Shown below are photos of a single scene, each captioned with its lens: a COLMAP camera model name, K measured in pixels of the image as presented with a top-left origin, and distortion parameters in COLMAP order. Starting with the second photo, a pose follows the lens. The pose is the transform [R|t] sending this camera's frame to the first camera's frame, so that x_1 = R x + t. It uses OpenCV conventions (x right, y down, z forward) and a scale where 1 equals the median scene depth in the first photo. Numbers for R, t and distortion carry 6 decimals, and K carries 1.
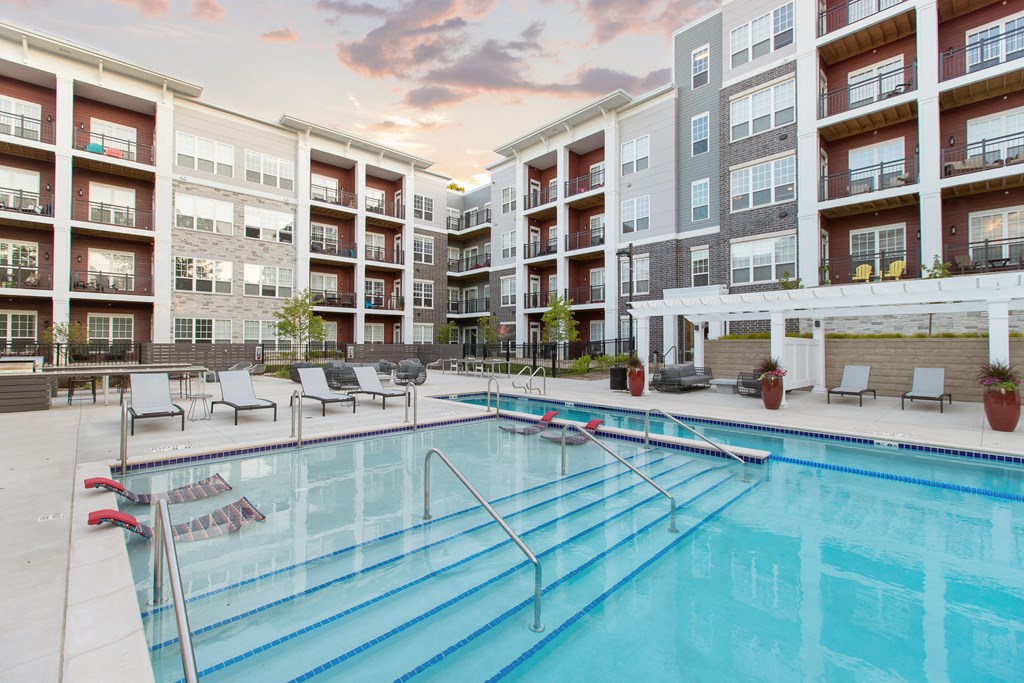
lens RADIAL K [[440.0, 0, 510.9], [0, 440.0, 339.9], [0, 0, 1]] dist [-0.001008, 0.000046]
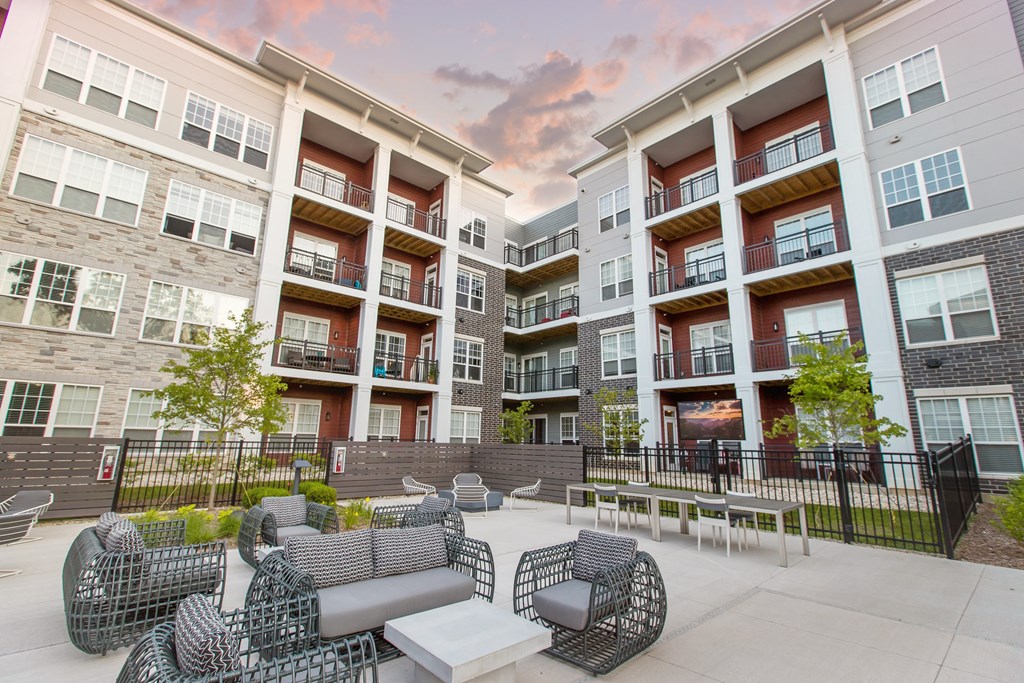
lens RADIAL K [[470.3, 0, 515.4], [0, 470.3, 339.1], [0, 0, 1]] dist [-0.001532, -0.000596]
pose [[0.999870, 0.012575, -0.010063, -0.140957], [-0.014366, 0.978796, -0.204333, 0.001705], [0.007281, 0.204451, 0.978850, 0.394038]]
